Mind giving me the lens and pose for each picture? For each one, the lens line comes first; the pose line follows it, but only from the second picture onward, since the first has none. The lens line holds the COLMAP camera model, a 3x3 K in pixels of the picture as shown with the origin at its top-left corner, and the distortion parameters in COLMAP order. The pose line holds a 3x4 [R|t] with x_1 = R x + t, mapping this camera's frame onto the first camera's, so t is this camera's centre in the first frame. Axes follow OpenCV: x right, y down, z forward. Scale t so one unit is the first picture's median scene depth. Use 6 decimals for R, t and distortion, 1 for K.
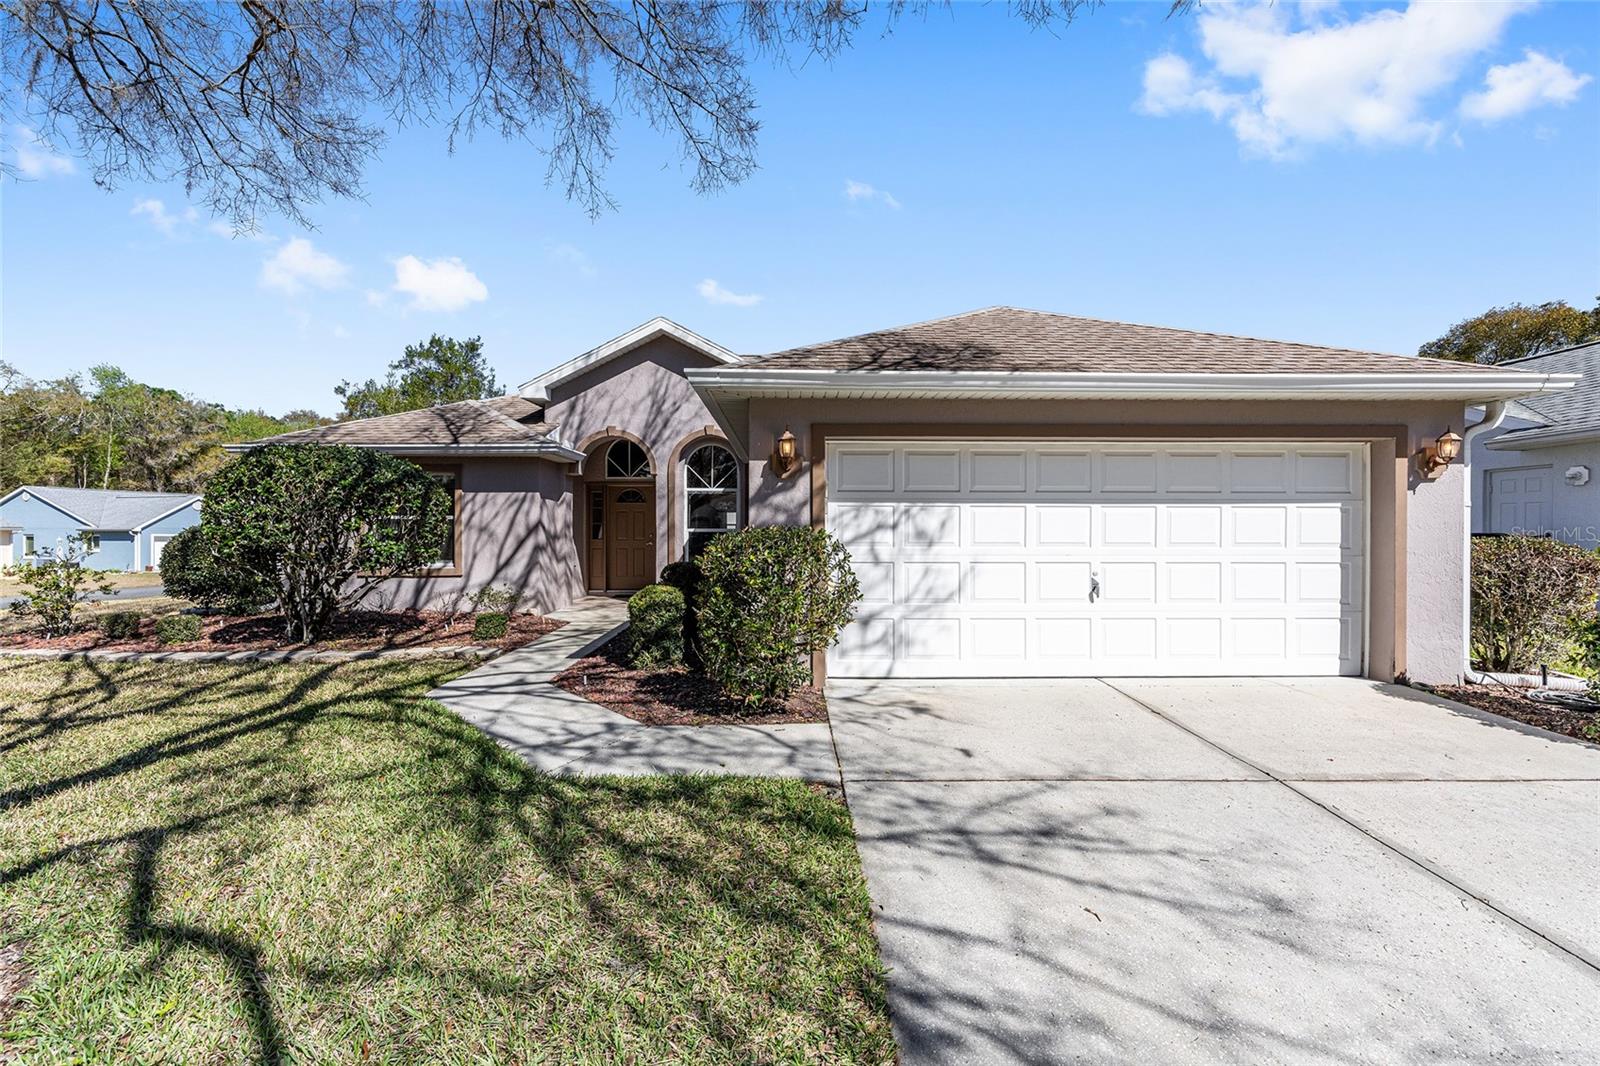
lens RADIAL K [[646.9, 0, 802.9], [0, 646.9, 537.8], [0, 0, 1]] dist [-0.006965, -0.000023]
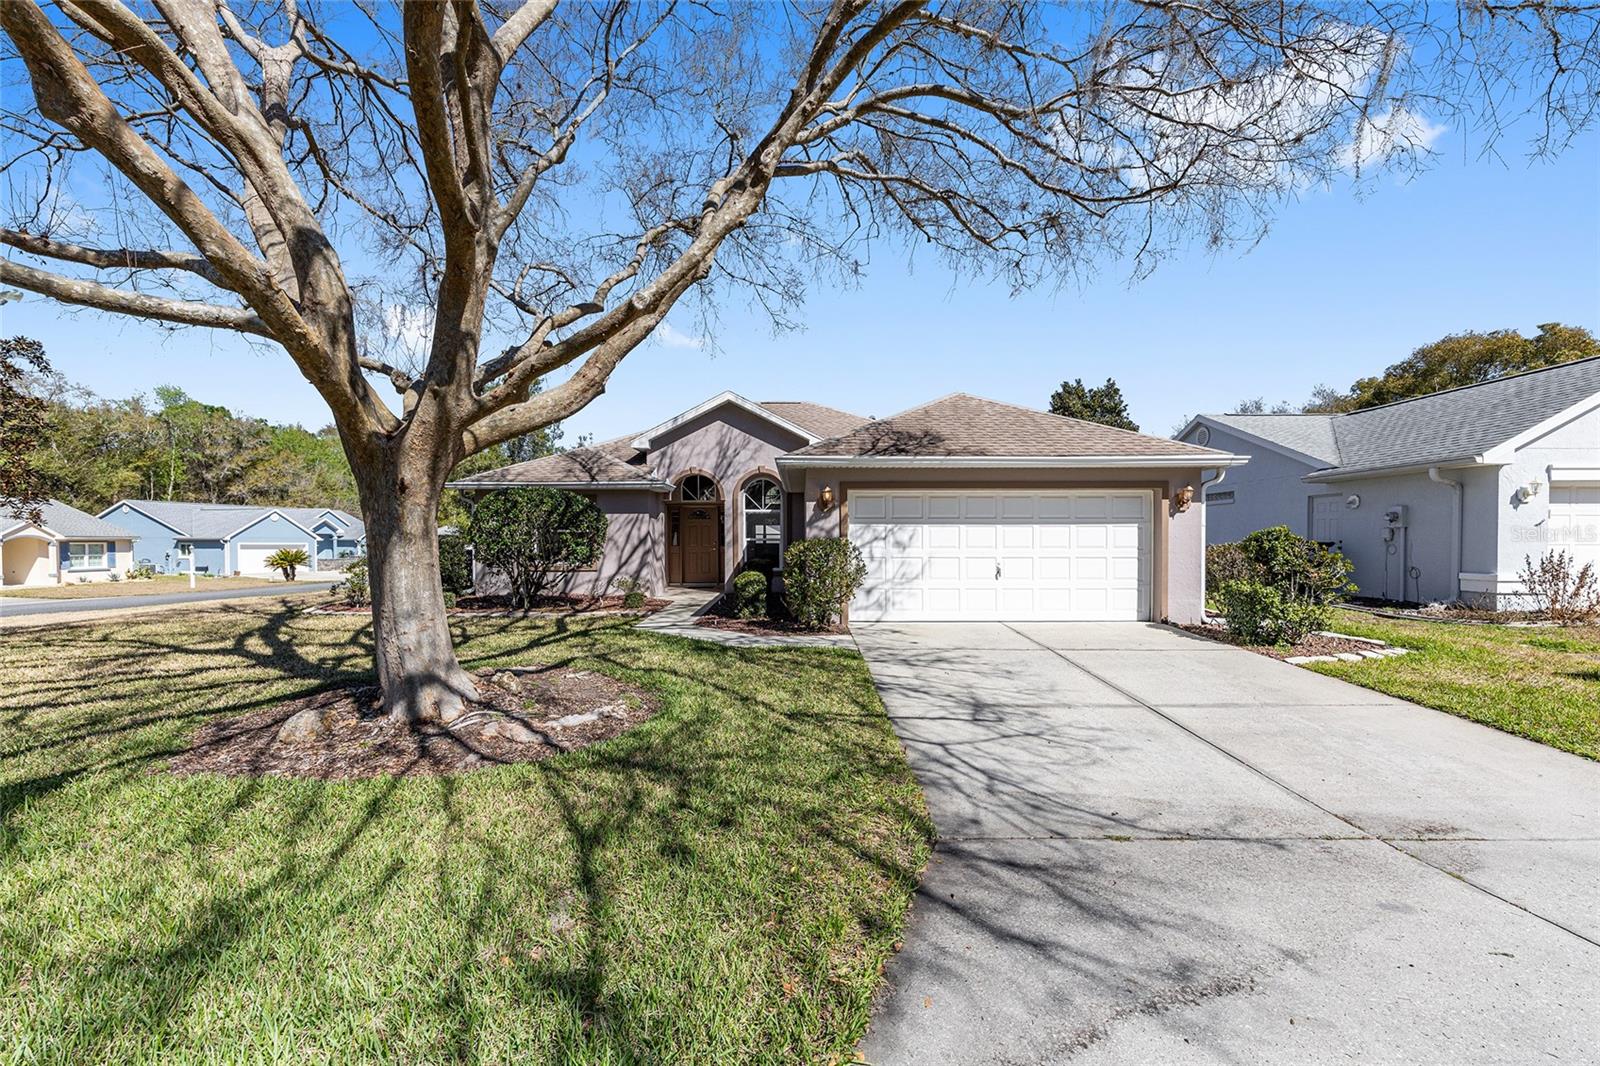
lens RADIAL K [[646.9, 0, 793.8], [0, 646.9, 537.6], [0, 0, 1]] dist [-0.006965, -0.000023]
pose [[0.999550, -0.001670, -0.029937, -0.052976], [0.001310, 0.999927, -0.012053, 0.003021], [0.029955, 0.012008, 0.999479, -0.715739]]
